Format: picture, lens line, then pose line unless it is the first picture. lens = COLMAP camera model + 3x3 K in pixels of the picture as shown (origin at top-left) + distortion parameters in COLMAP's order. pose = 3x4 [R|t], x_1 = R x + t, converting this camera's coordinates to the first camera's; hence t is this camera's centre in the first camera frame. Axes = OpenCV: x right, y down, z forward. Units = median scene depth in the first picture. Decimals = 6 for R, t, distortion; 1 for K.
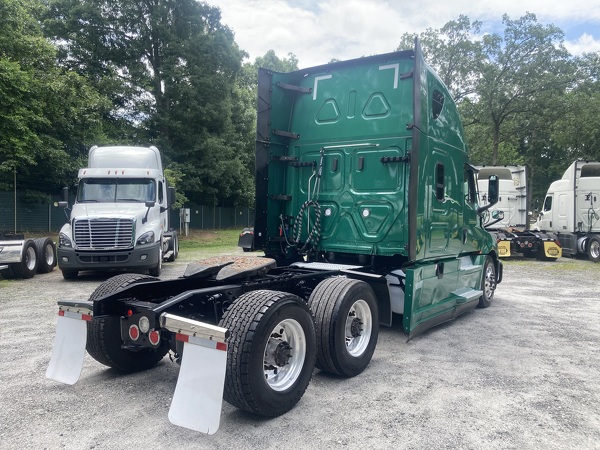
lens RADIAL K [[490.8, 0, 303.9], [0, 490.8, 222.0], [0, 0, 1]] dist [0.018556, -0.010597]
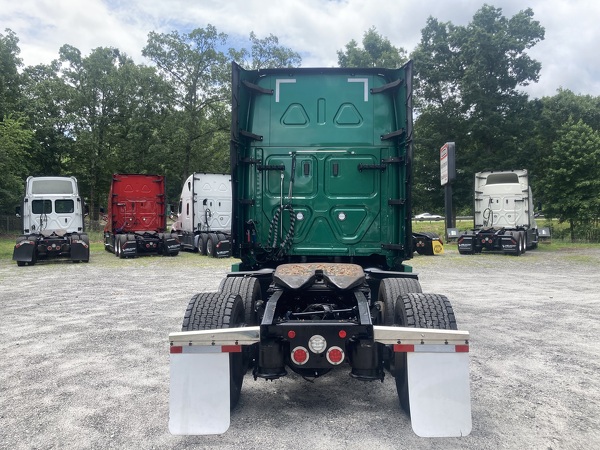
lens RADIAL K [[490.8, 0, 298.6], [0, 490.8, 222.5], [0, 0, 1]] dist [0.018556, -0.010597]
pose [[0.848889, -0.022020, 0.528113, -0.260395], [0.024068, 0.999706, 0.002996, -0.005533], [-0.528023, 0.010167, 0.849169, 0.080535]]
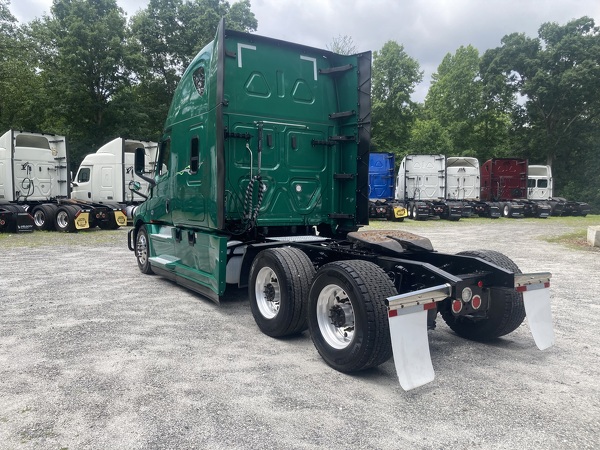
lens RADIAL K [[490.8, 0, 299.9], [0, 490.8, 223.6], [0, 0, 1]] dist [0.018556, -0.010597]
pose [[0.381093, -0.068765, 0.921976, -0.460554], [0.008072, 0.997440, 0.071057, -0.008894], [-0.924501, -0.019637, 0.380672, 0.294689]]
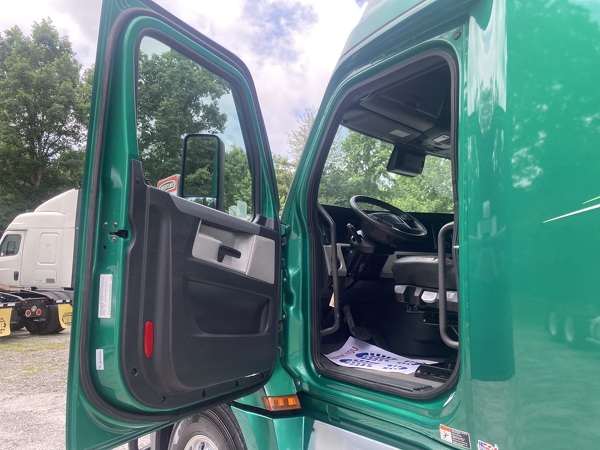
lens RADIAL K [[490.8, 0, 299.9], [0, 490.8, 227.2], [0, 0, 1]] dist [0.018556, -0.010597]
pose [[0.270464, 0.080051, 0.959396, -0.069591], [-0.006675, 0.996669, -0.081280, -0.014714], [-0.962707, 0.015579, 0.270097, 0.694170]]
